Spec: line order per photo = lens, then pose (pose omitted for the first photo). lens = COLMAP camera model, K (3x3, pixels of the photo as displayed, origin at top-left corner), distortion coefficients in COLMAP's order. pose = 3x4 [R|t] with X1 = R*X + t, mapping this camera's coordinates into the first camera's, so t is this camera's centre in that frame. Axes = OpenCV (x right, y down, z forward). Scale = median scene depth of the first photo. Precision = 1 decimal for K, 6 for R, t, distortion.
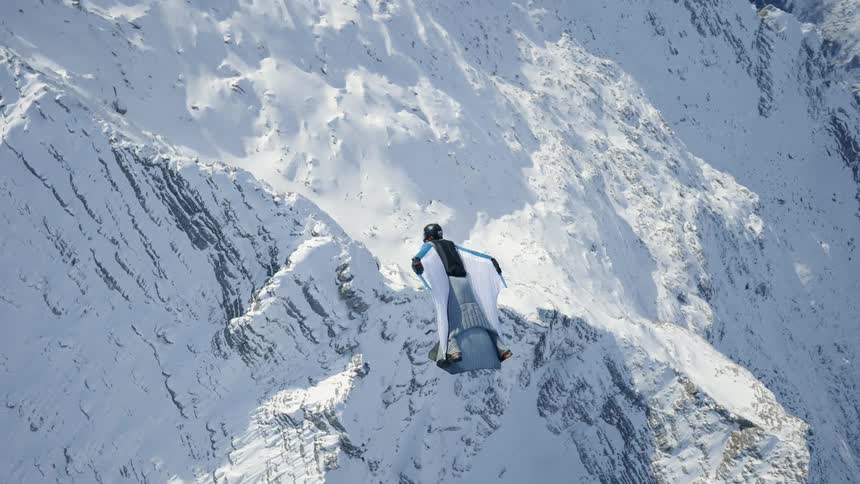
lens RADIAL K [[602.8, 0, 430.0], [0, 602.8, 242.0], [0, 0, 1]] dist [-0.017691, -0.000495]
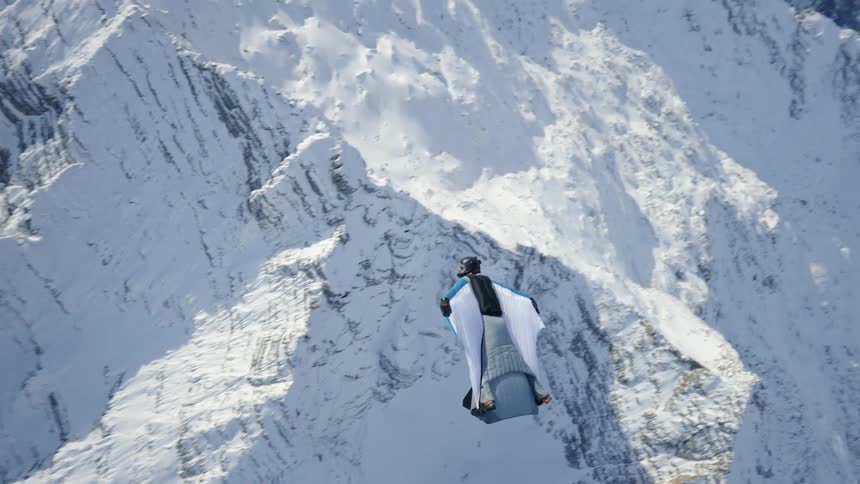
lens RADIAL K [[602.8, 0, 430.0], [0, 602.8, 242.0], [0, 0, 1]] dist [-0.017691, -0.000495]
pose [[0.992951, 0.089163, -0.078093, 0.091452], [-0.088246, 0.995984, 0.015118, 0.093737], [0.079127, -0.008120, 0.996831, -0.158880]]
